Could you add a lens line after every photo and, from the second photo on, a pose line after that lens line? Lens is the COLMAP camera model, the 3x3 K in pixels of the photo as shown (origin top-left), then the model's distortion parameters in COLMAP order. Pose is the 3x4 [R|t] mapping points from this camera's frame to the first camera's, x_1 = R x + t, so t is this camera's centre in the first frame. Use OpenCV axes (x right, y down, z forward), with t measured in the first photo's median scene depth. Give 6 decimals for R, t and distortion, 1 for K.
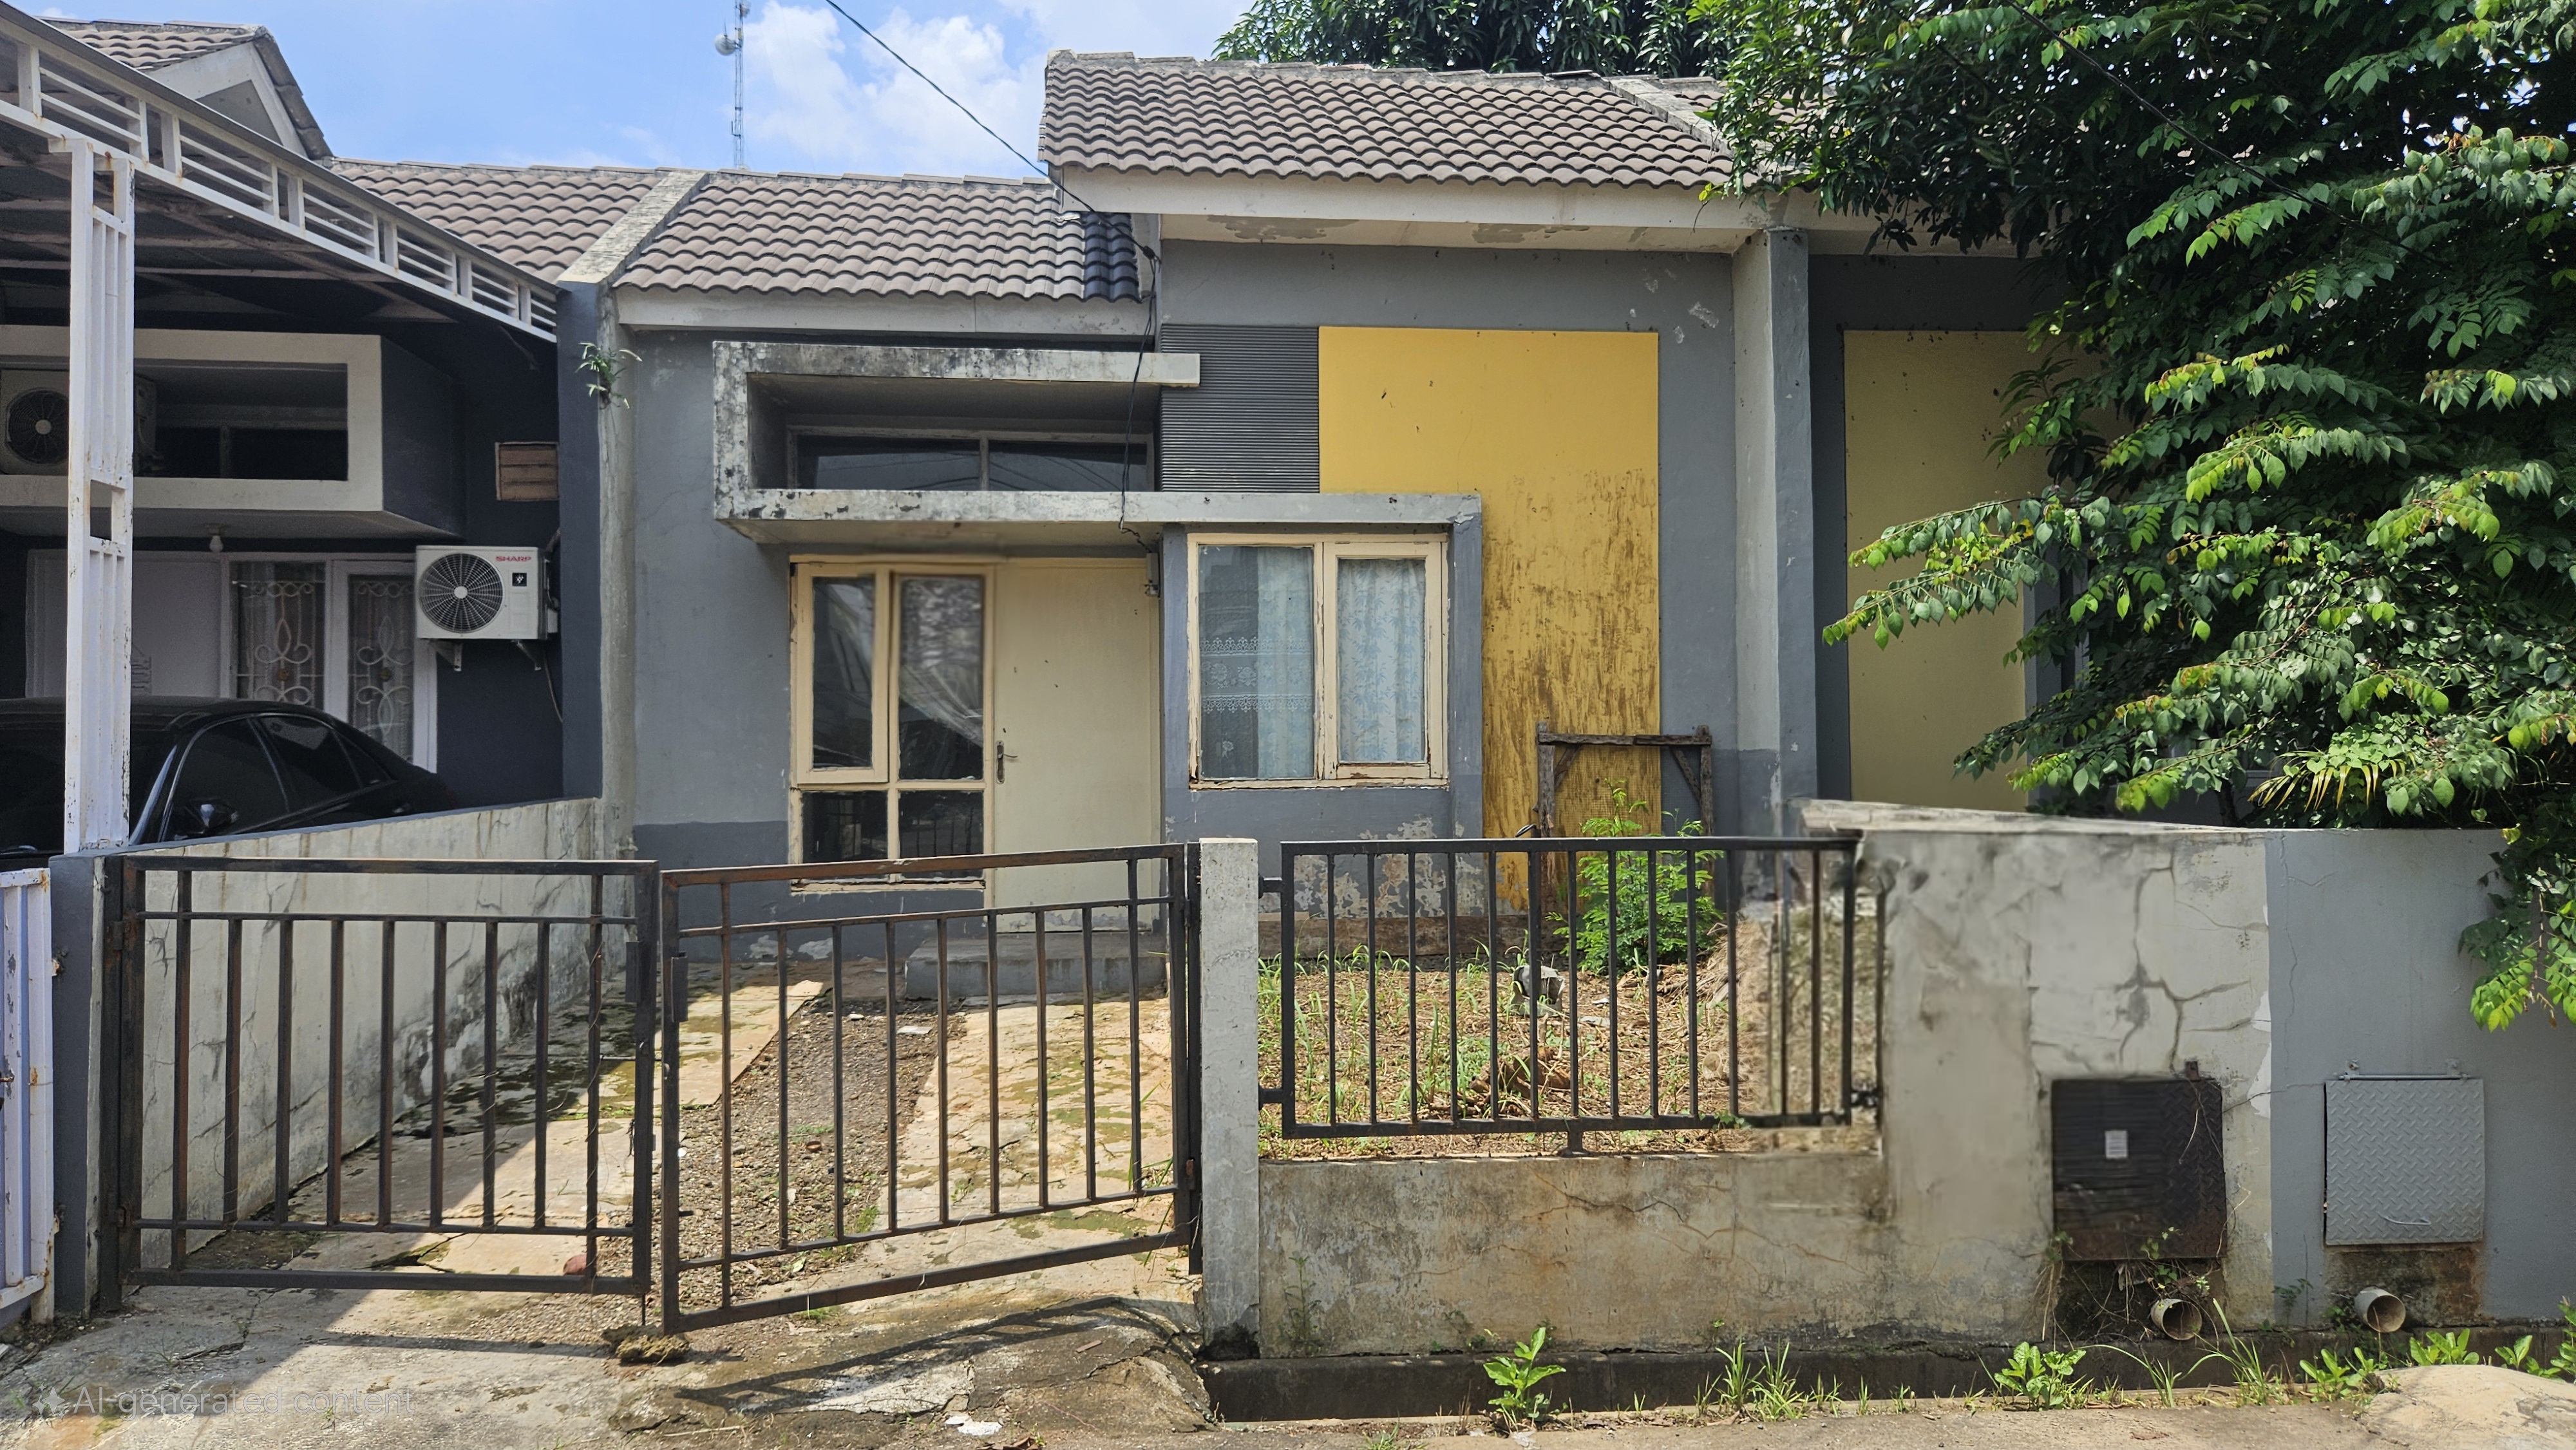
lens RADIAL K [[1763.7, 0, 1278.2], [0, 1763.7, 708.6], [0, 0, 1]] dist [0.046532, -0.004387]
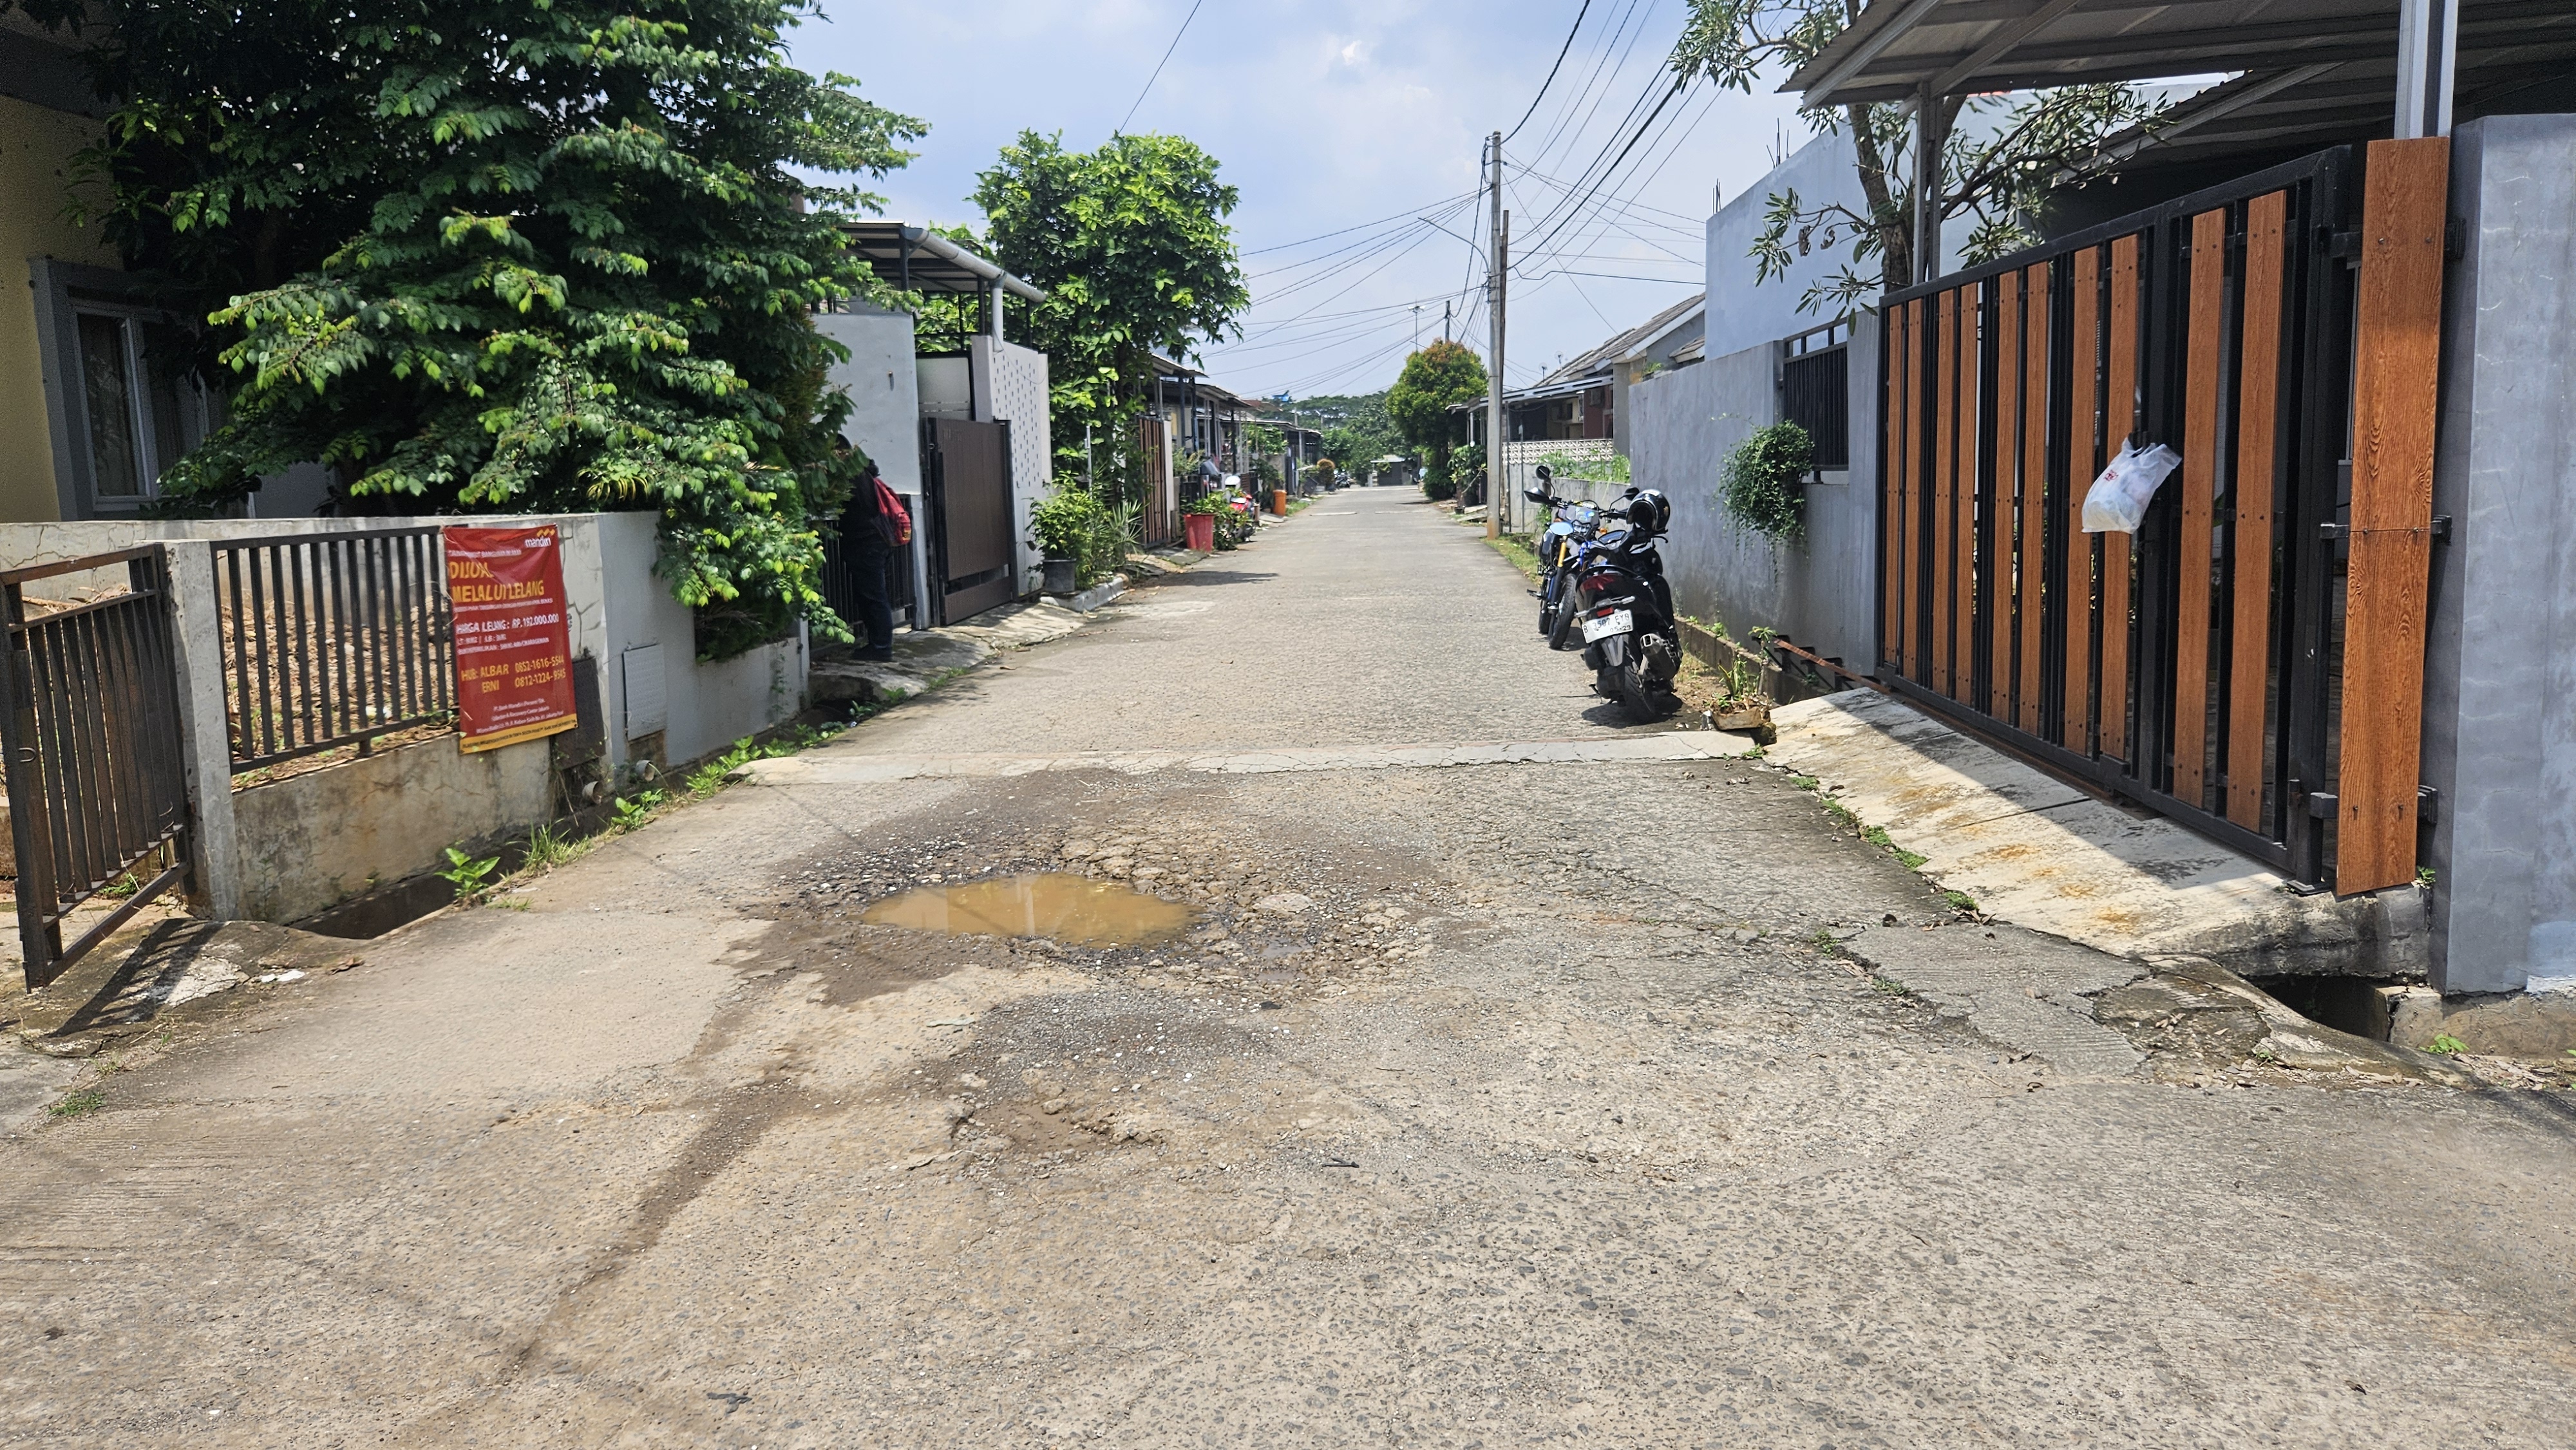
lens RADIAL K [[1763.7, 0, 1286.0], [0, 1763.7, 715.2], [0, 0, 1]] dist [0.046532, -0.004387]
pose [[0.145364, -0.135248, 0.980090, -0.648644], [-0.006408, 0.990463, 0.137630, 0.011545], [-0.989358, -0.026287, 0.143111, 0.042803]]
